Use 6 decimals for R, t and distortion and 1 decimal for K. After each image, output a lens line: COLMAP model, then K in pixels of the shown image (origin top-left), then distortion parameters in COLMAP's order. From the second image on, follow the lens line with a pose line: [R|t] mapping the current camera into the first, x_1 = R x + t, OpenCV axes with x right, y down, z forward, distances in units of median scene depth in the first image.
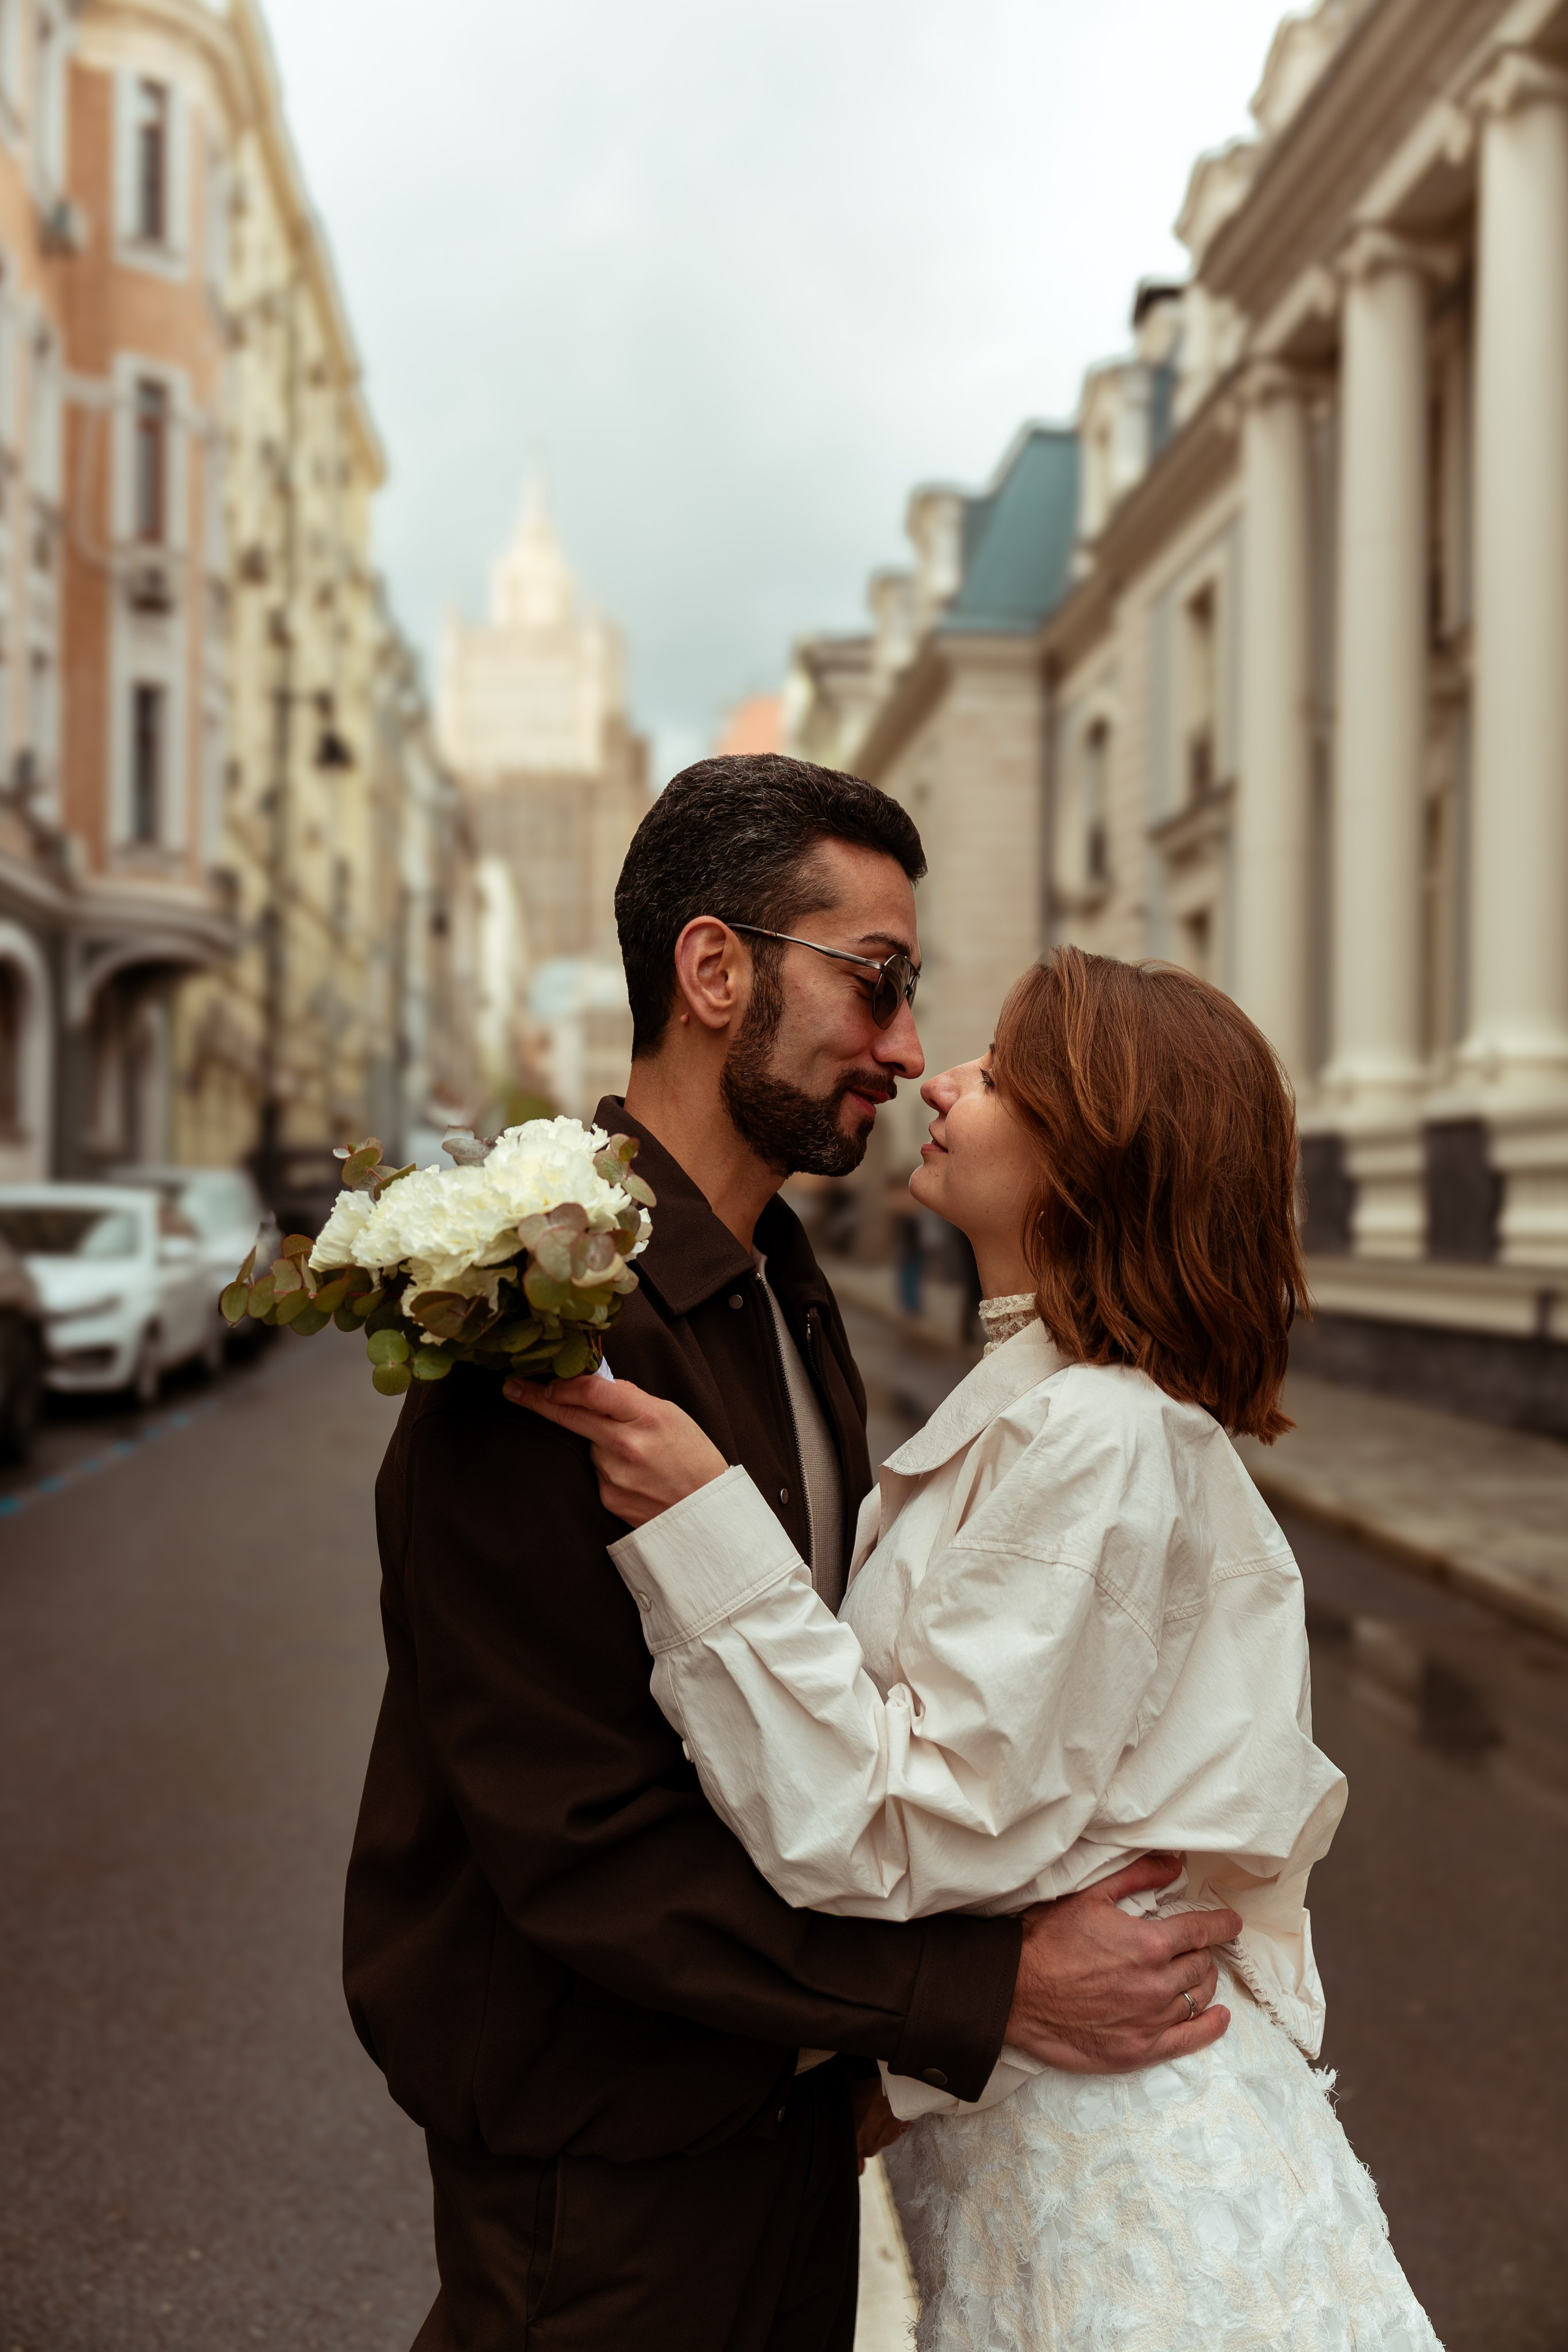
lens RADIAL K [[2292.8, 0, 793.7], [0, 2292.8, 1182.6], [0, 0, 1]] dist [0.090174, -0.109462]
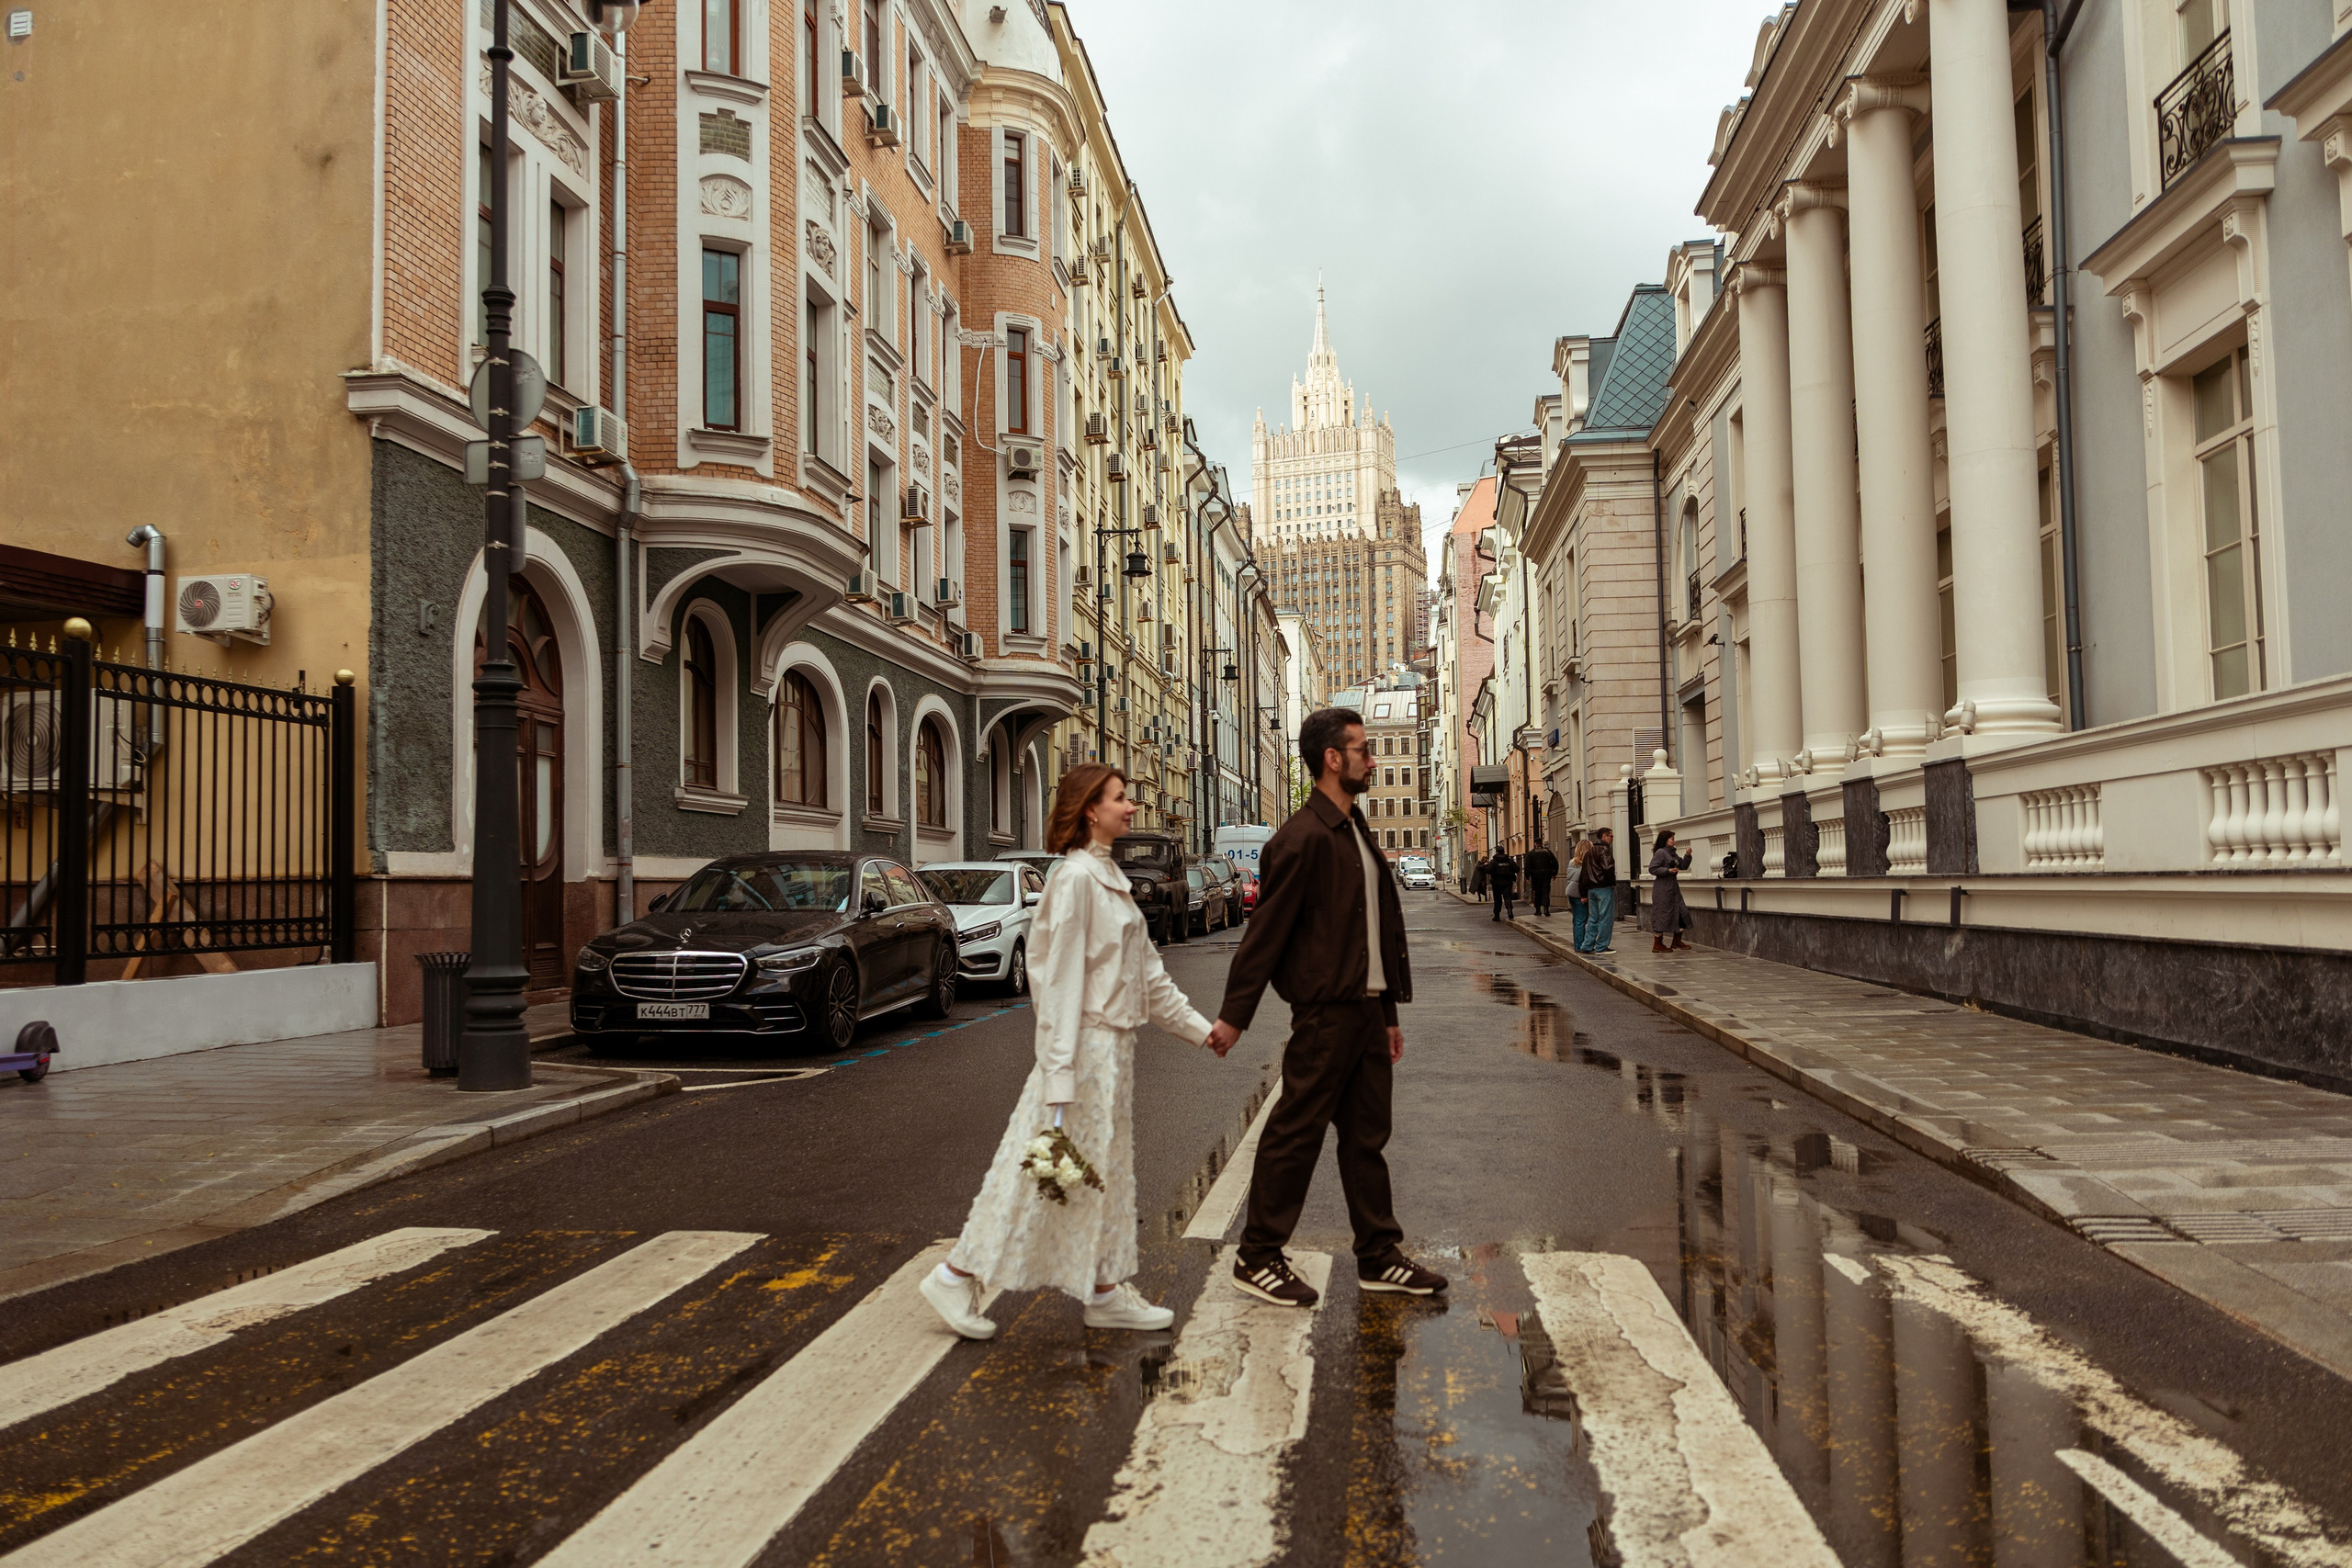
lens RADIAL K [[1842.6, 0, 1175.5], [0, 1842.6, 794.4], [0, 0, 1]] dist [-0.000268, -0.025504]
pose [[0.978316, -0.043009, -0.202602, 0.045375], [0.035398, 0.998530, -0.041041, 0.007103], [0.204069, 0.032979, 0.978401, -0.117662]]
